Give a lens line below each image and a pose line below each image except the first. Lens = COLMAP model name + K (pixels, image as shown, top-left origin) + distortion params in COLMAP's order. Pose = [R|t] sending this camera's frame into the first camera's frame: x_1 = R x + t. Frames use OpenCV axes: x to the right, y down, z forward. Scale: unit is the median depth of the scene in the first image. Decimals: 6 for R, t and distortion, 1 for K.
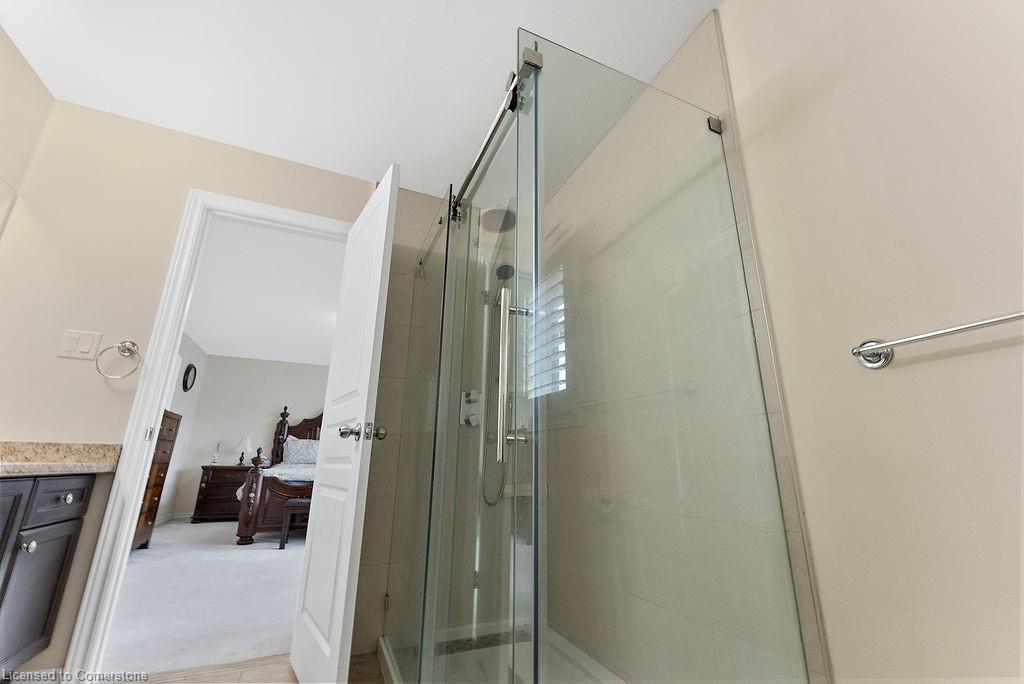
lens RADIAL K [[413.2, 0, 509.8], [0, 413.2, 345.5], [0, 0, 1]] dist [-0.002337, -0.000522]
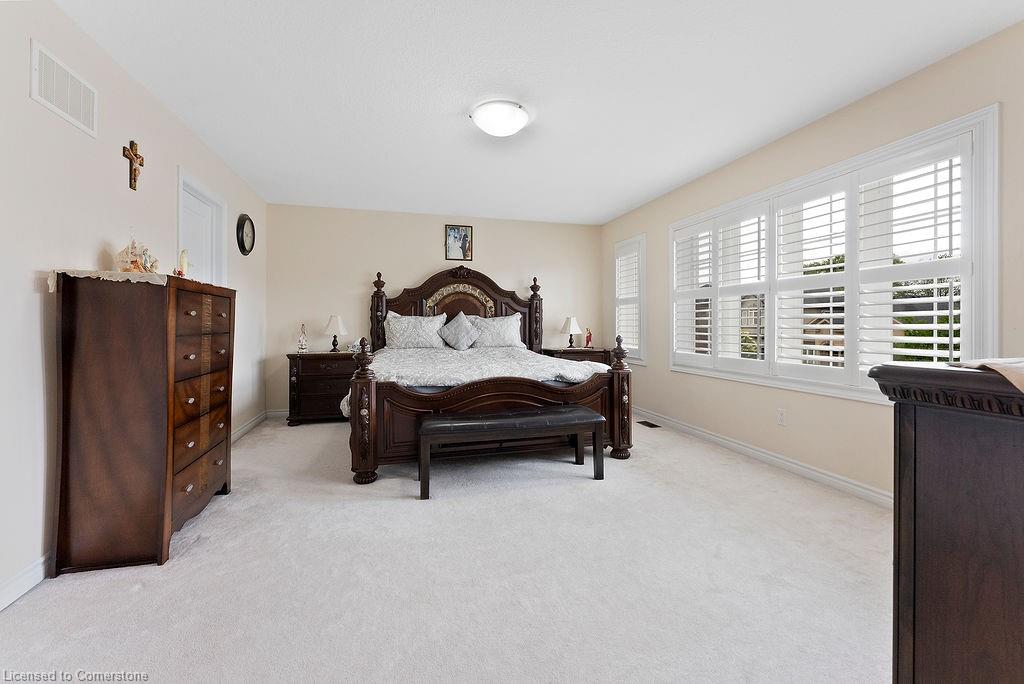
lens RADIAL K [[413.2, 0, 517.5], [0, 413.2, 322.3], [0, 0, 1]] dist [-0.002337, -0.000522]
pose [[0.991522, -0.012151, -0.129366, -0.236099], [0.046624, 0.962588, 0.266929, 0.055644], [0.121283, -0.270697, 0.954994, 0.353314]]
